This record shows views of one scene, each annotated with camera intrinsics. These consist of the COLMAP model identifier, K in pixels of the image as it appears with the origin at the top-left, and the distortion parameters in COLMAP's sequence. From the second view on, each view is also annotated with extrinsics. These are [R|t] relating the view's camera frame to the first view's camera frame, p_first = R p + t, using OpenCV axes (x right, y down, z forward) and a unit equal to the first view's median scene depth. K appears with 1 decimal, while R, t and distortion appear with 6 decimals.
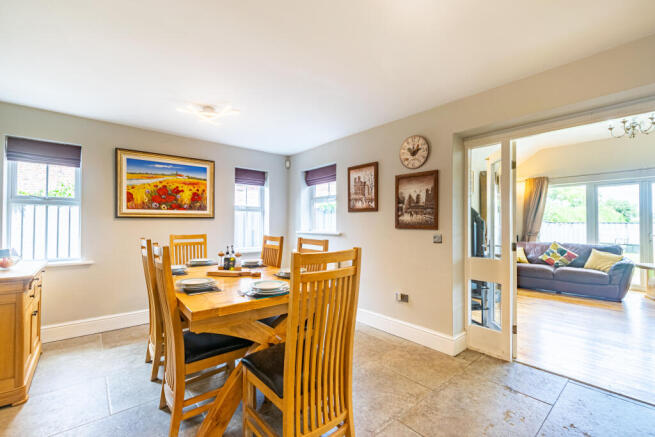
lens RADIAL K [[282.6, 0, 326.0], [0, 282.6, 219.7], [0, 0, 1]] dist [-0.001442, -0.001097]
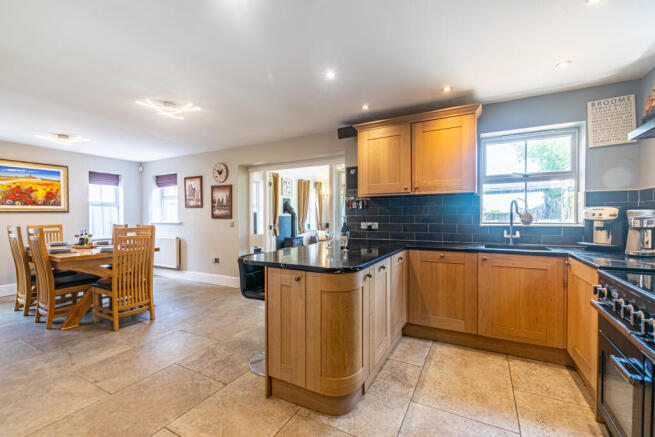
lens RADIAL K [[282.6, 0, 329.1], [0, 282.6, 220.8], [0, 0, 1]] dist [-0.001442, -0.001097]
pose [[0.929838, -0.012236, 0.367766, 0.221179], [0.000584, 0.999495, 0.031778, -0.005803], [-0.367969, -0.029333, 0.929375, -0.600381]]
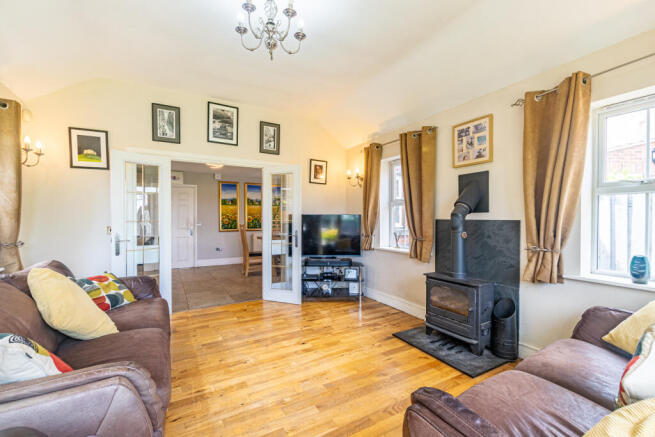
lens RADIAL K [[282.6, 0, 328.2], [0, 282.6, 217.3], [0, 0, 1]] dist [-0.001442, -0.001097]
pose [[-0.175431, 0.001710, -0.984490, 1.468117], [0.019222, 0.999814, -0.001689, 0.010349], [0.984304, -0.019220, -0.175431, 1.099767]]
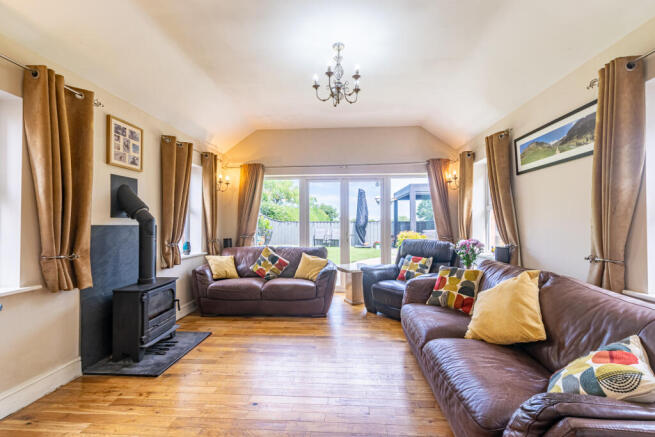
lens RADIAL K [[282.6, 0, 332.0], [0, 282.6, 220.3], [0, 0, 1]] dist [-0.001442, -0.001097]
pose [[0.681022, 0.002637, 0.732259, 0.506958], [-0.004894, 0.999988, 0.000951, 0.007450], [-0.732247, -0.004232, 0.681026, 0.475268]]
